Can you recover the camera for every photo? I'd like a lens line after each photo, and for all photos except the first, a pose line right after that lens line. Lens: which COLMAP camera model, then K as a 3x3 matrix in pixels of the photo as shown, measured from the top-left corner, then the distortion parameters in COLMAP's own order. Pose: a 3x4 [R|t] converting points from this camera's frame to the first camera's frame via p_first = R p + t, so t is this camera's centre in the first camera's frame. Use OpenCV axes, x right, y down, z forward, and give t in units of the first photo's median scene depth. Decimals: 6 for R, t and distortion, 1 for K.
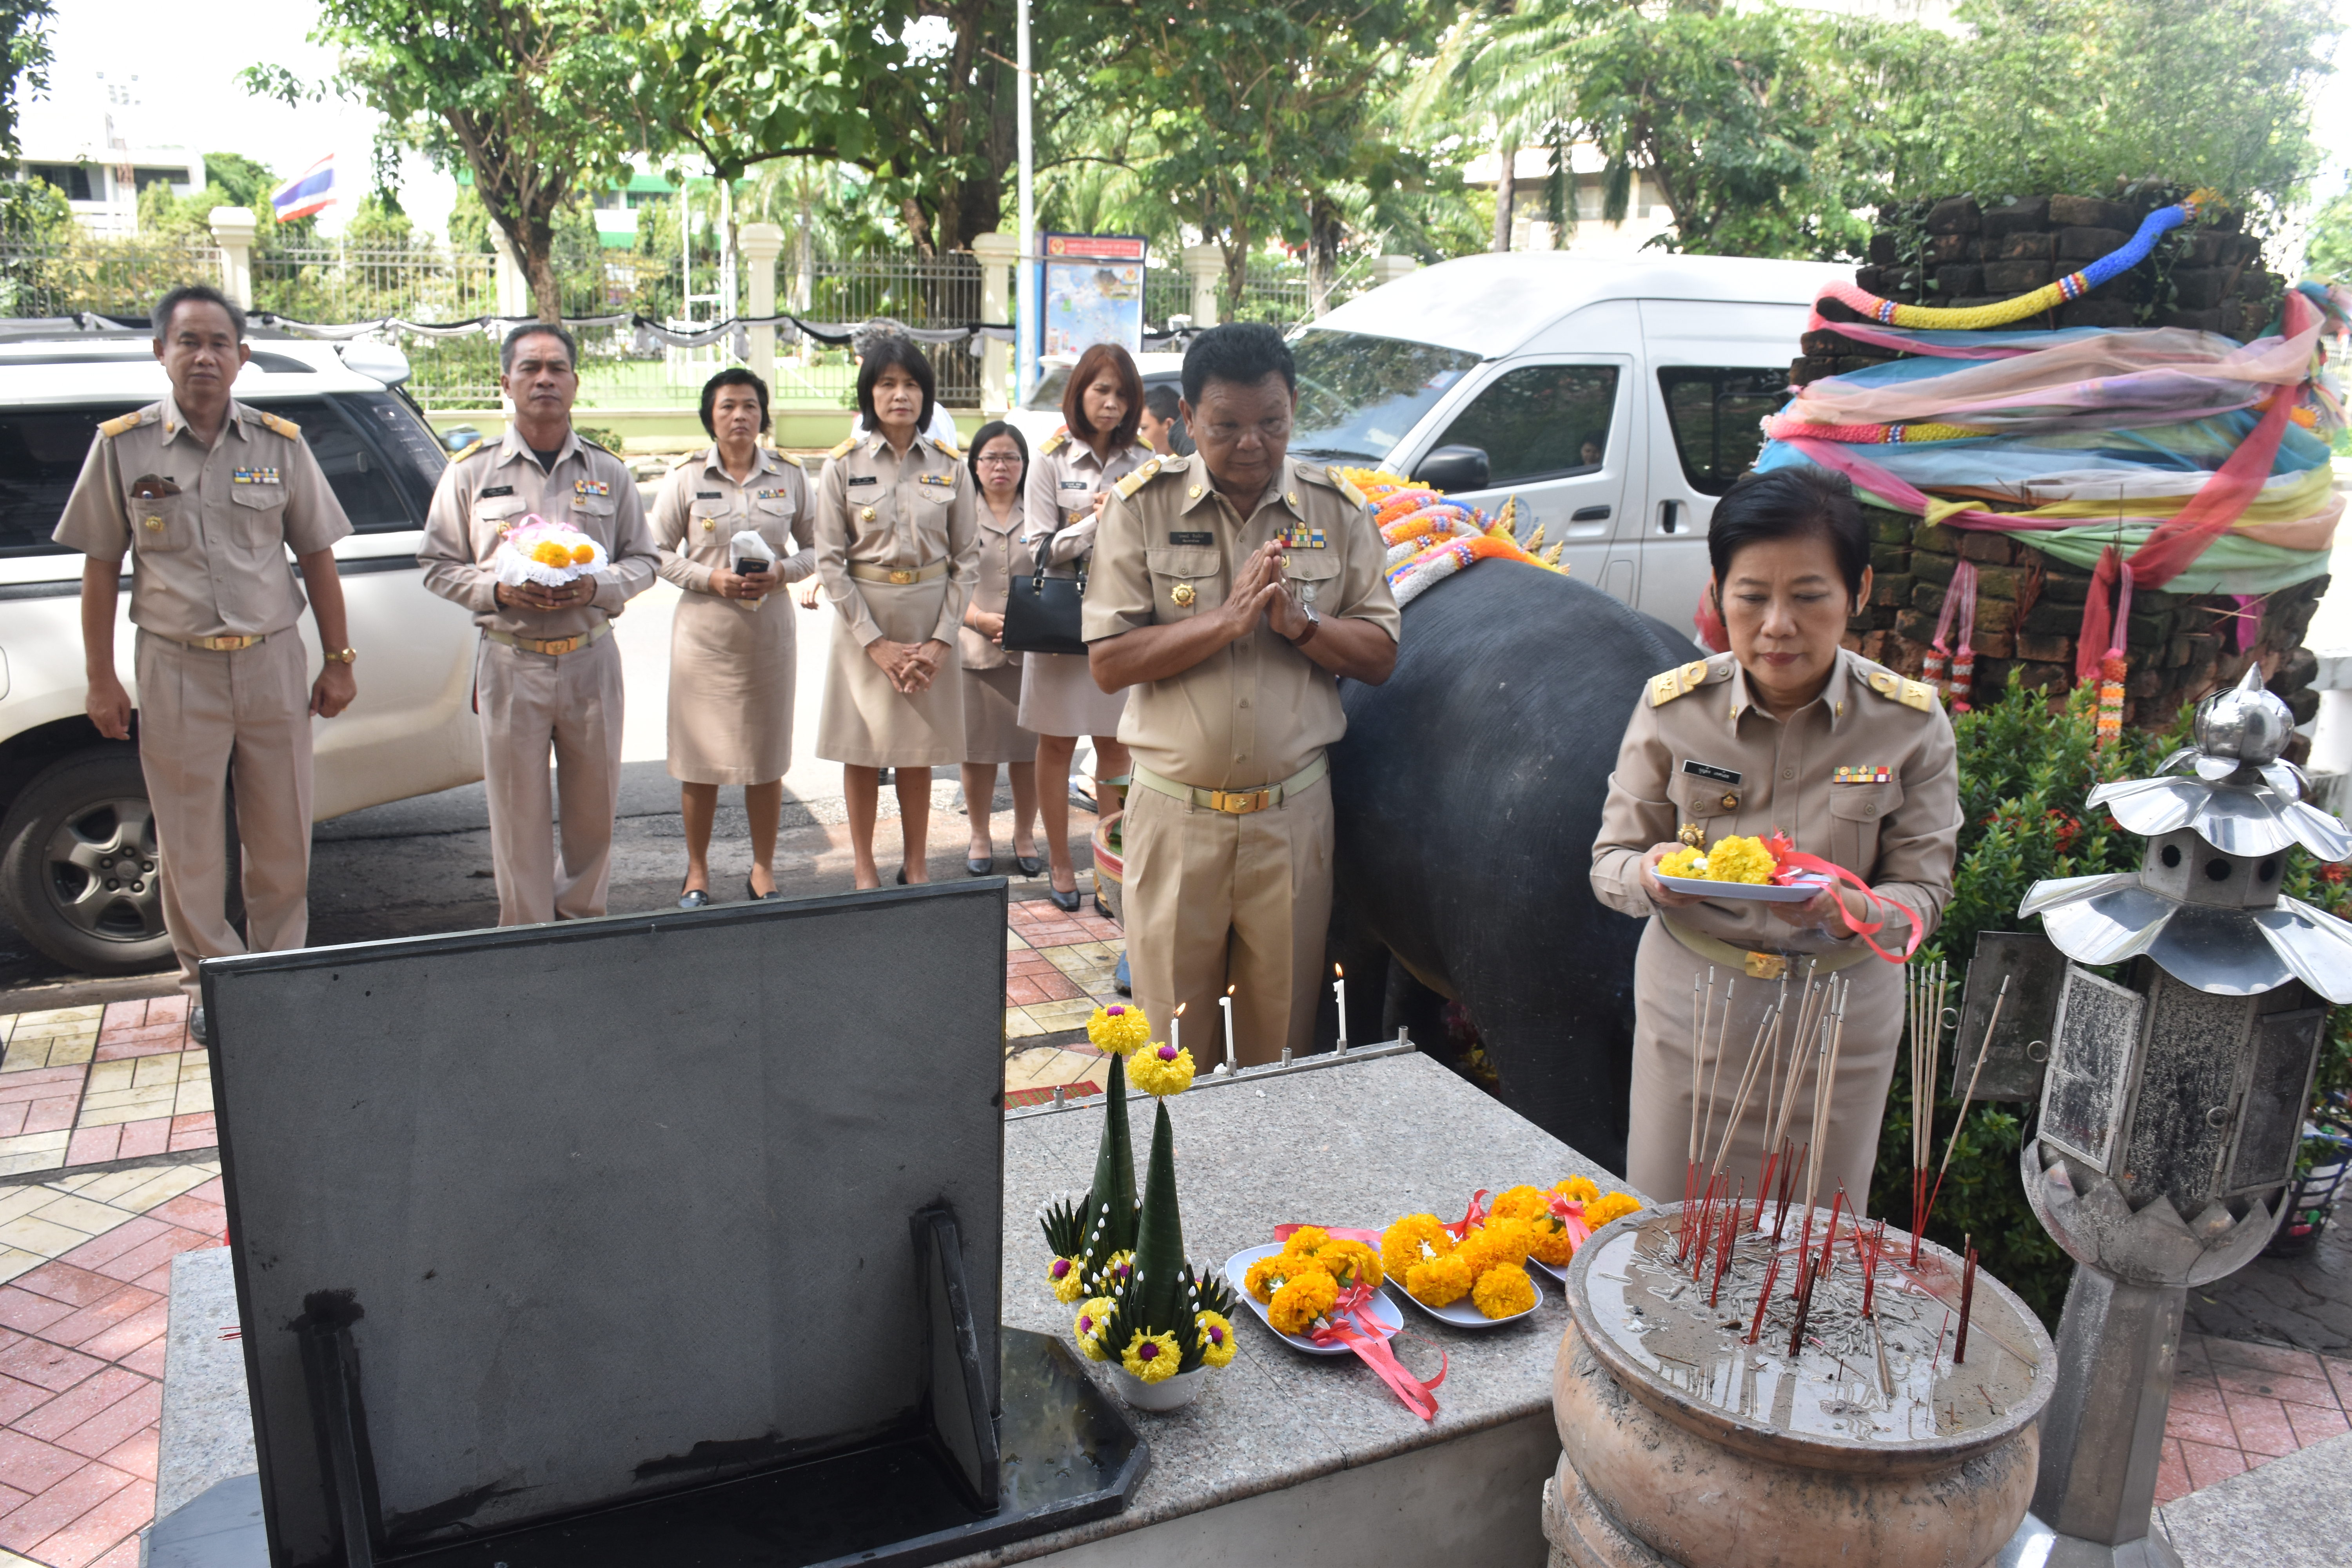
lens RADIAL K [[1843.1, 0, 1176.0], [0, 1843.1, 784.0], [0, 0, 1]] dist [-0.162973, 0.123403]
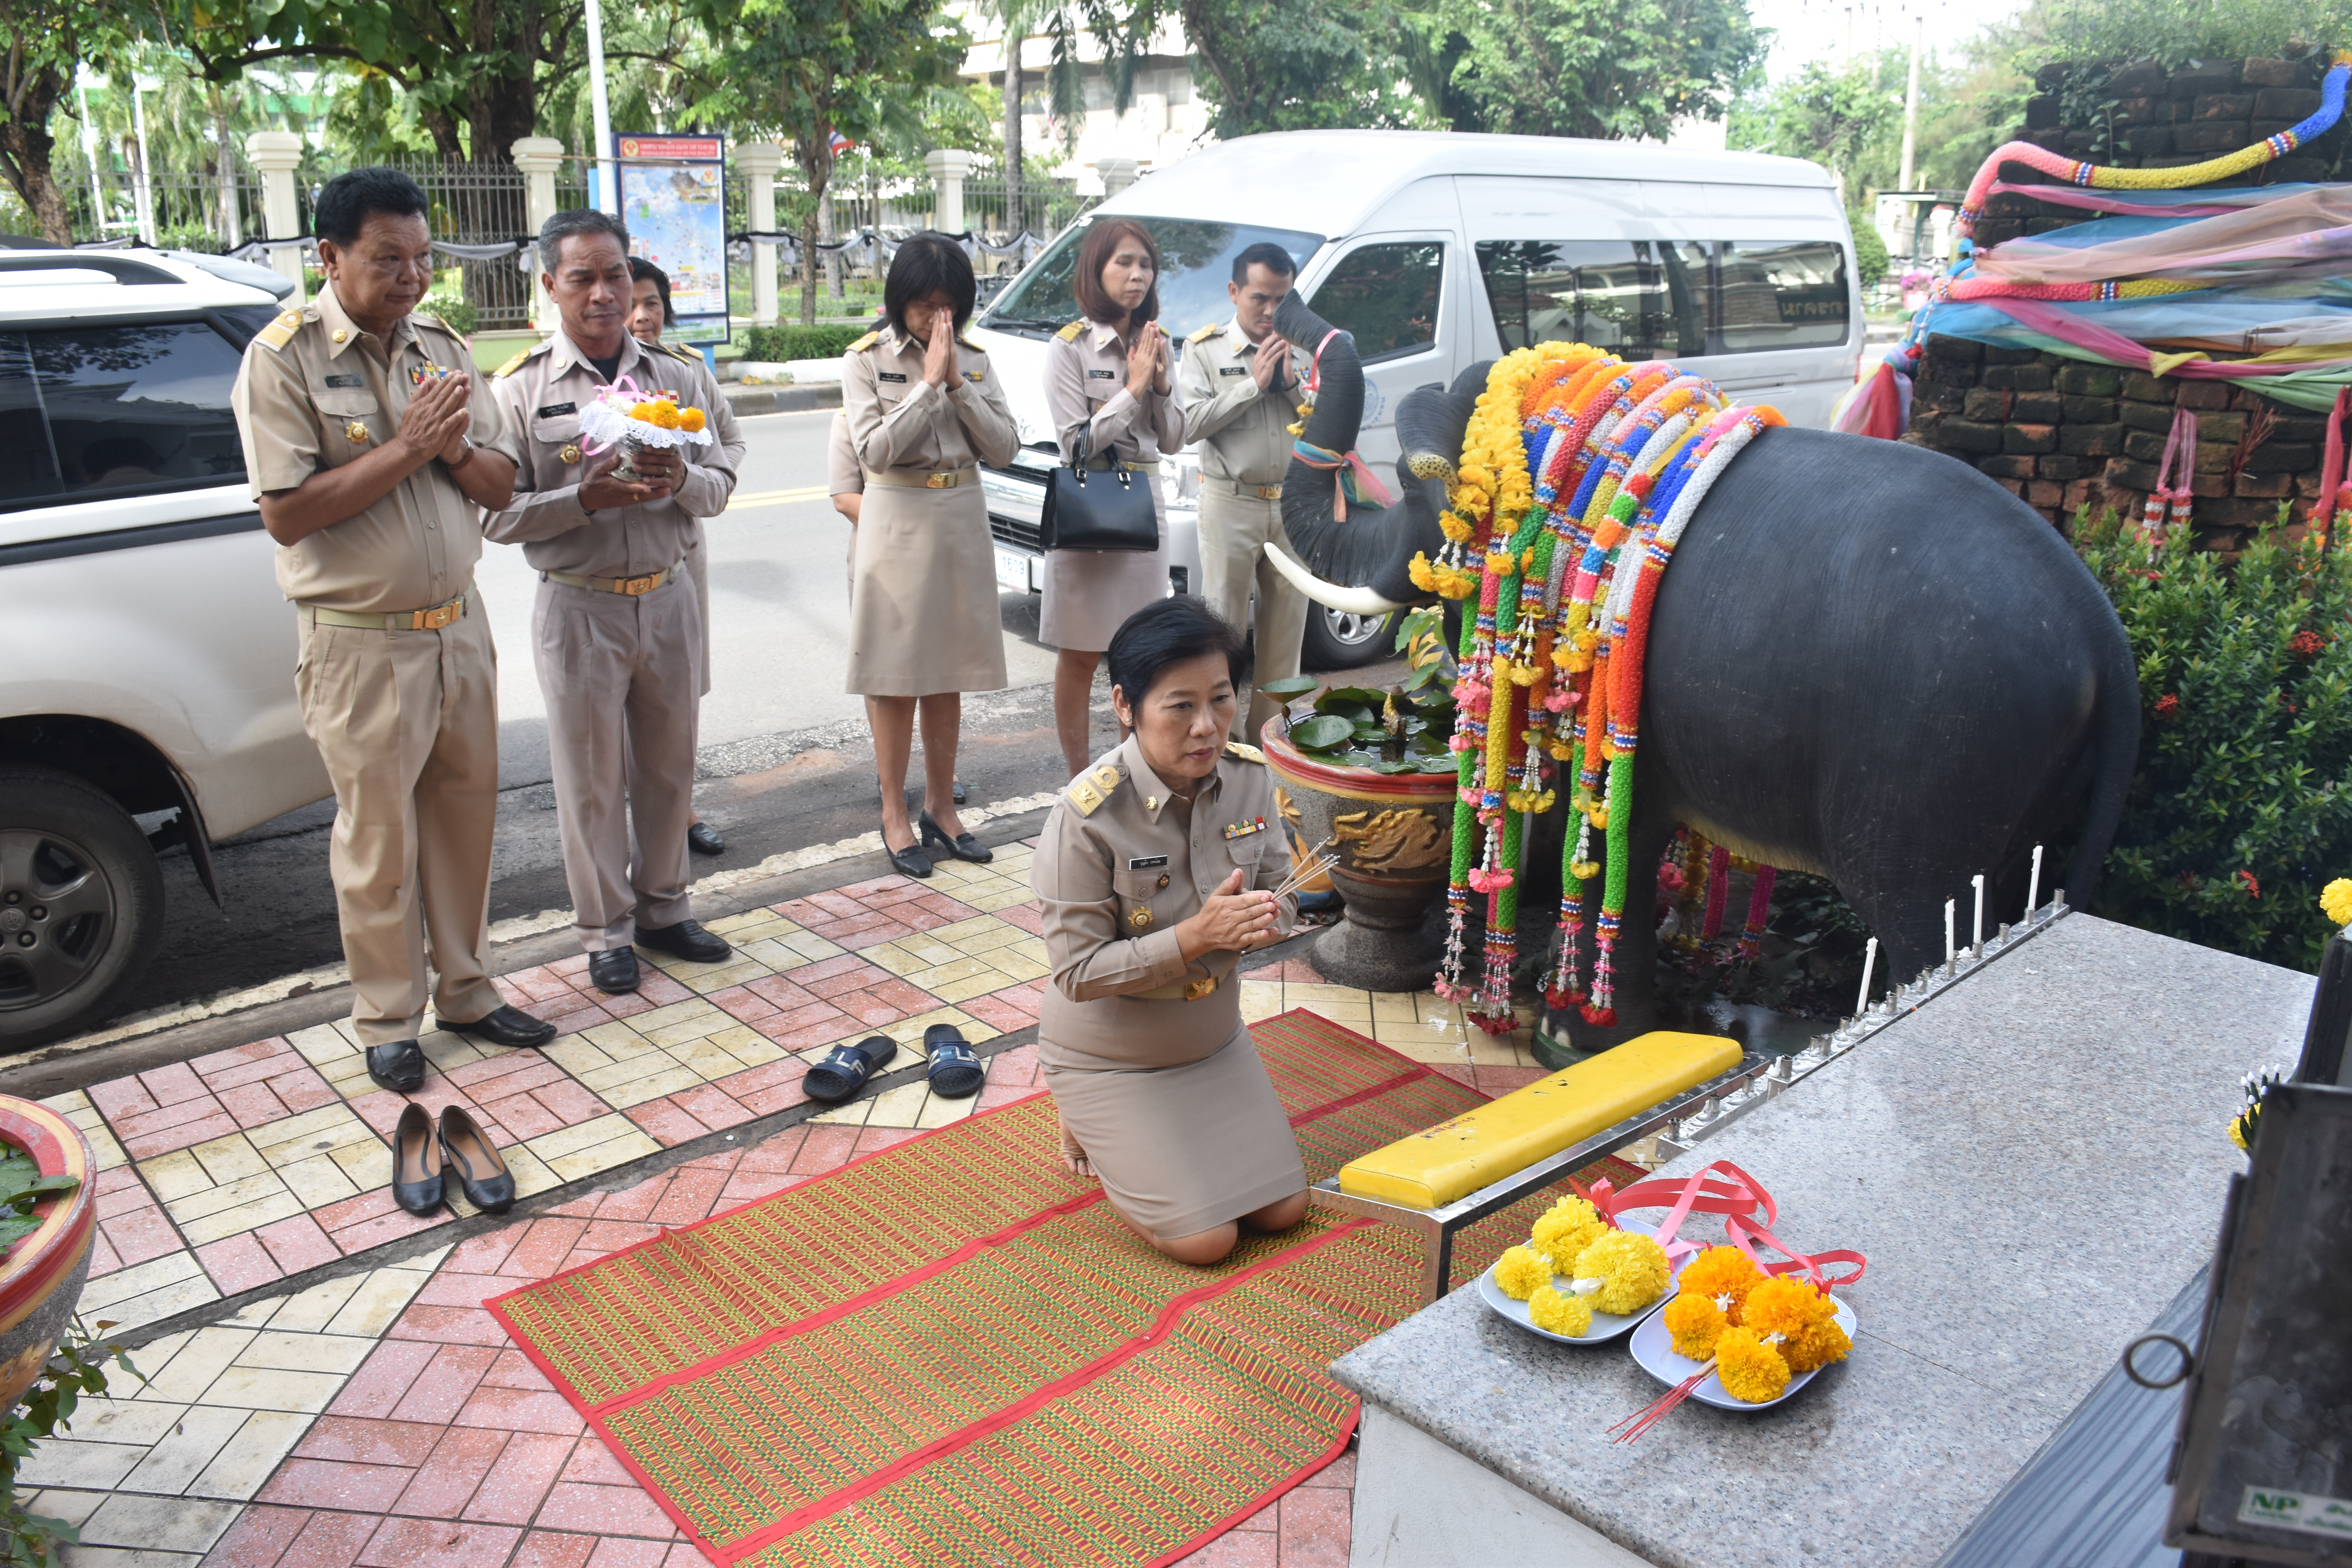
lens RADIAL K [[1848.4, 0, 1166.4], [0, 1848.4, 782.1], [0, 0, 1]] dist [-0.150830, 0.109534]
pose [[0.960665, -0.101191, 0.258619, -0.415801], [0.088161, 0.994204, 0.061523, -0.020451], [-0.263345, -0.036303, 0.964018, 0.125331]]
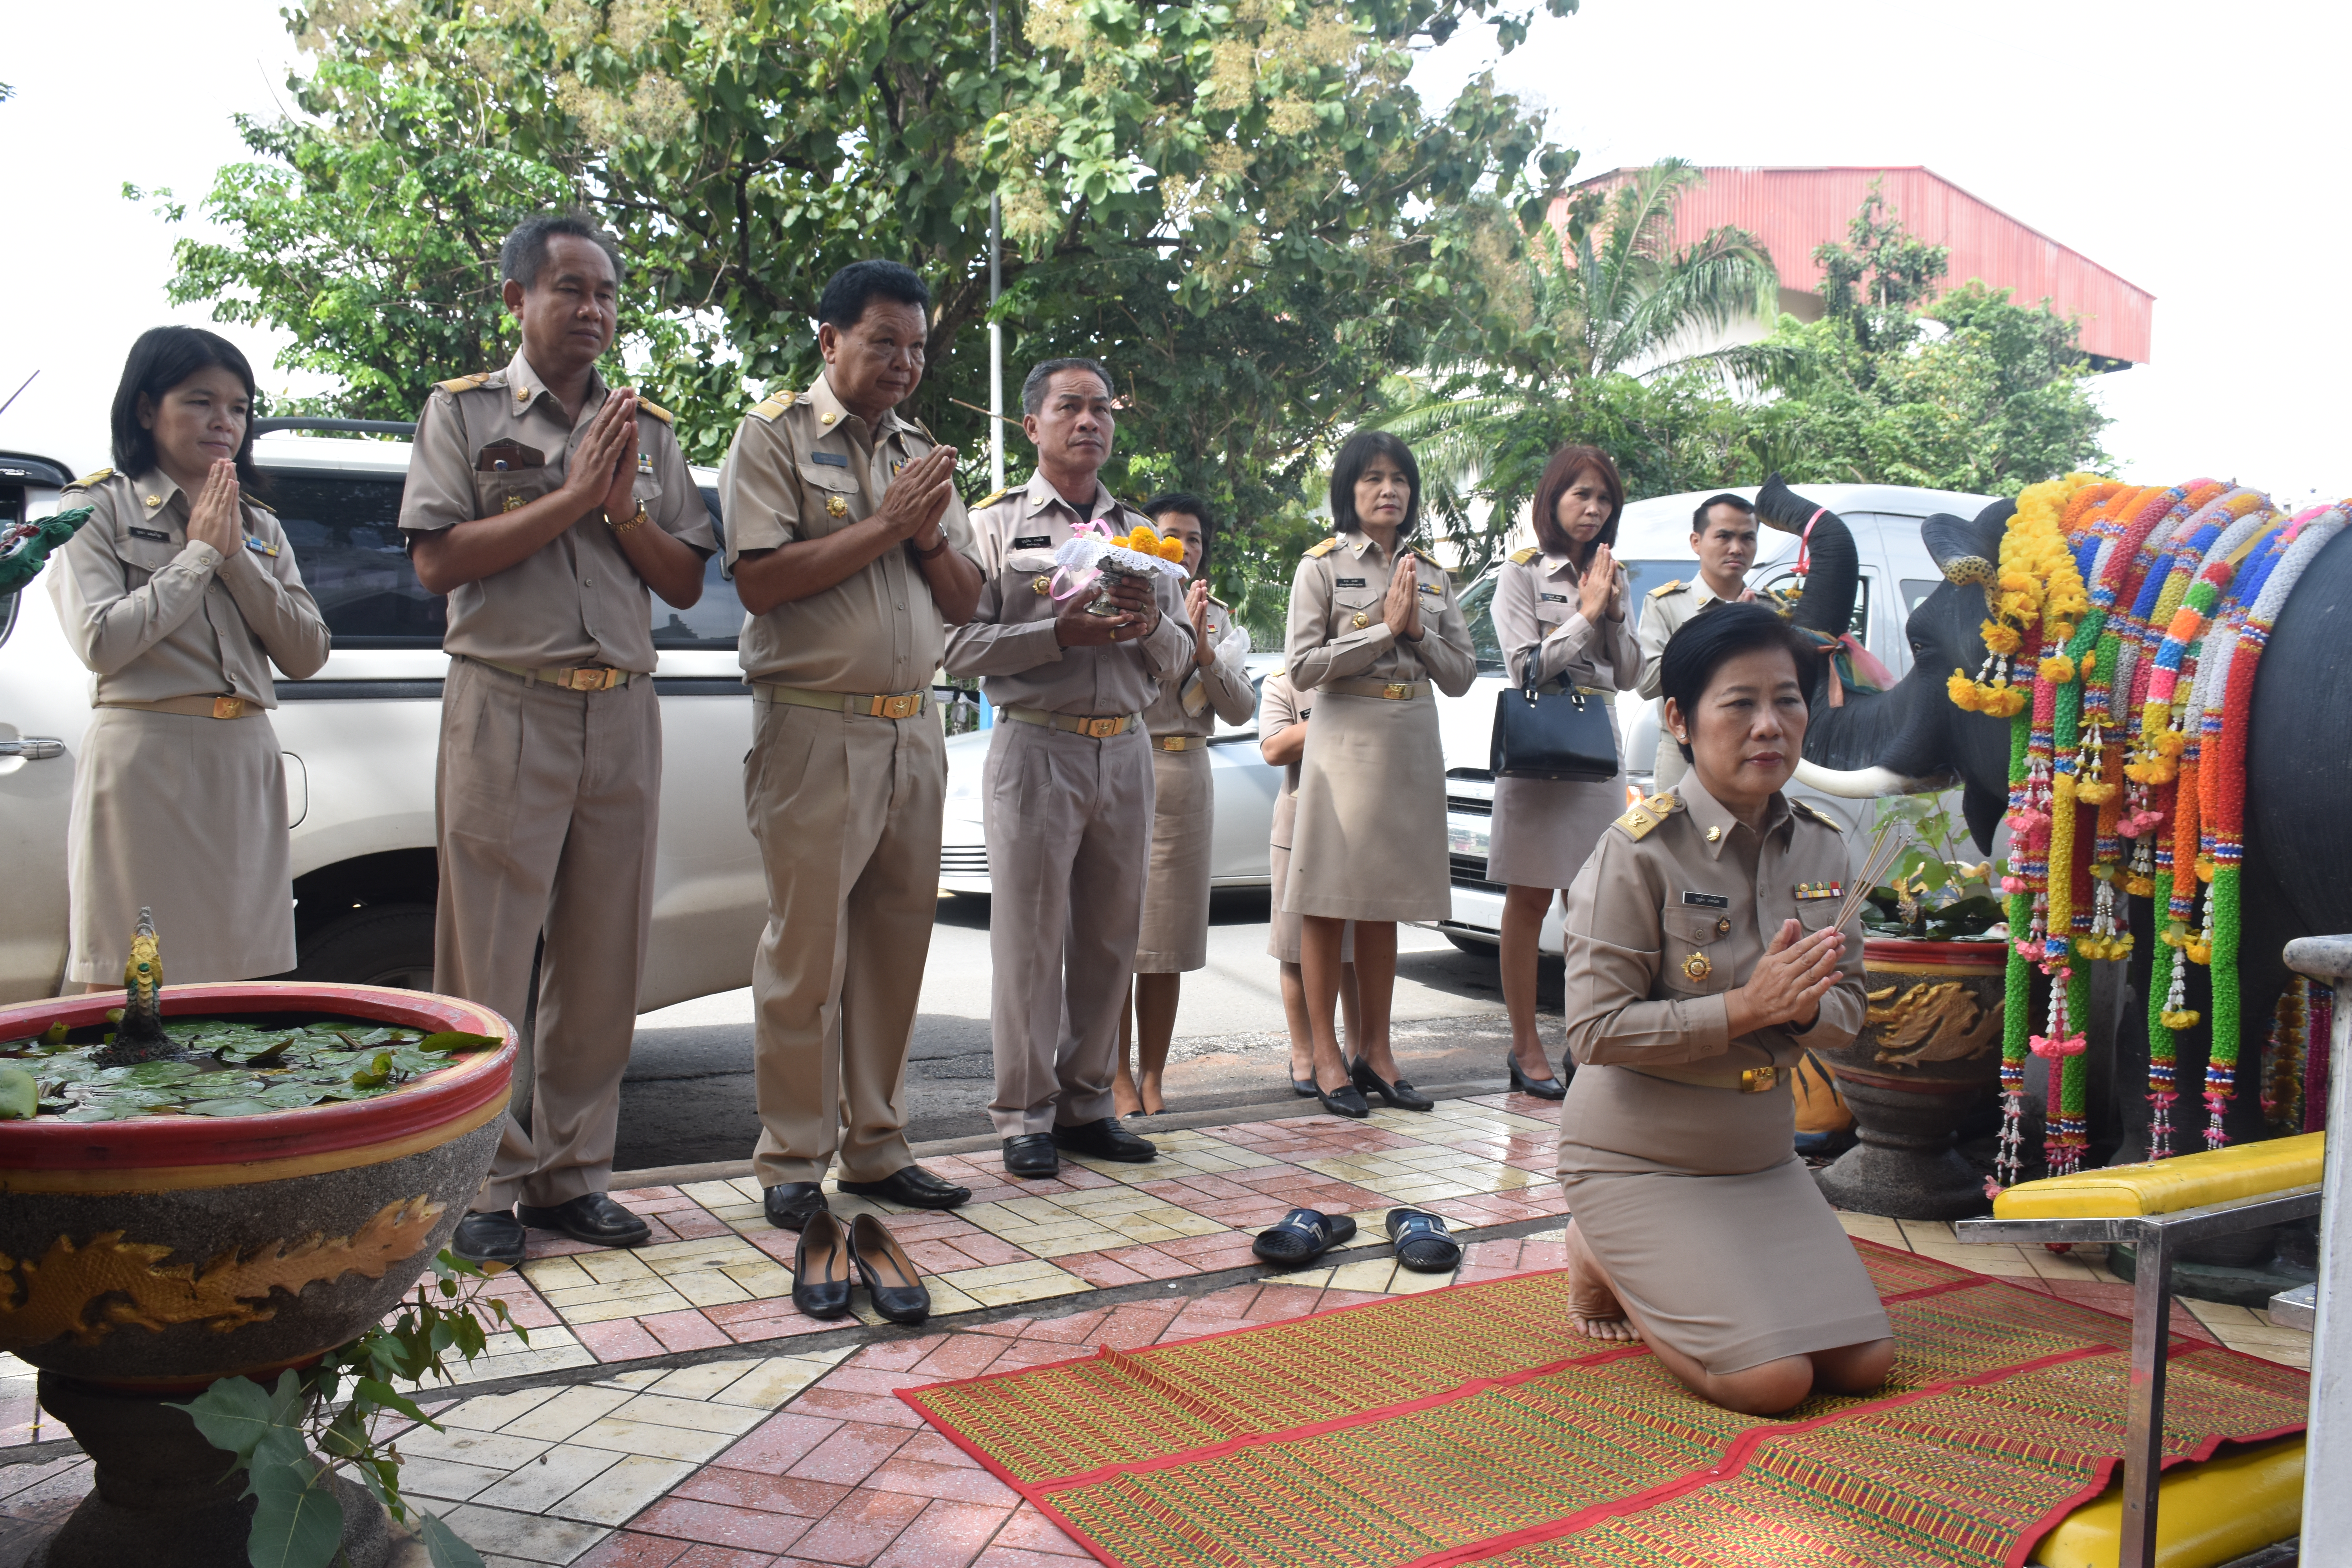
lens RADIAL K [[1848.4, 0, 1166.4], [0, 1848.4, 782.1], [0, 0, 1]] dist [-0.150830, 0.109534]
pose [[0.995337, -0.019792, 0.094405, -0.482732], [0.040385, 0.974317, -0.221529, 0.163732], [-0.087596, 0.224309, 0.970573, 0.249406]]
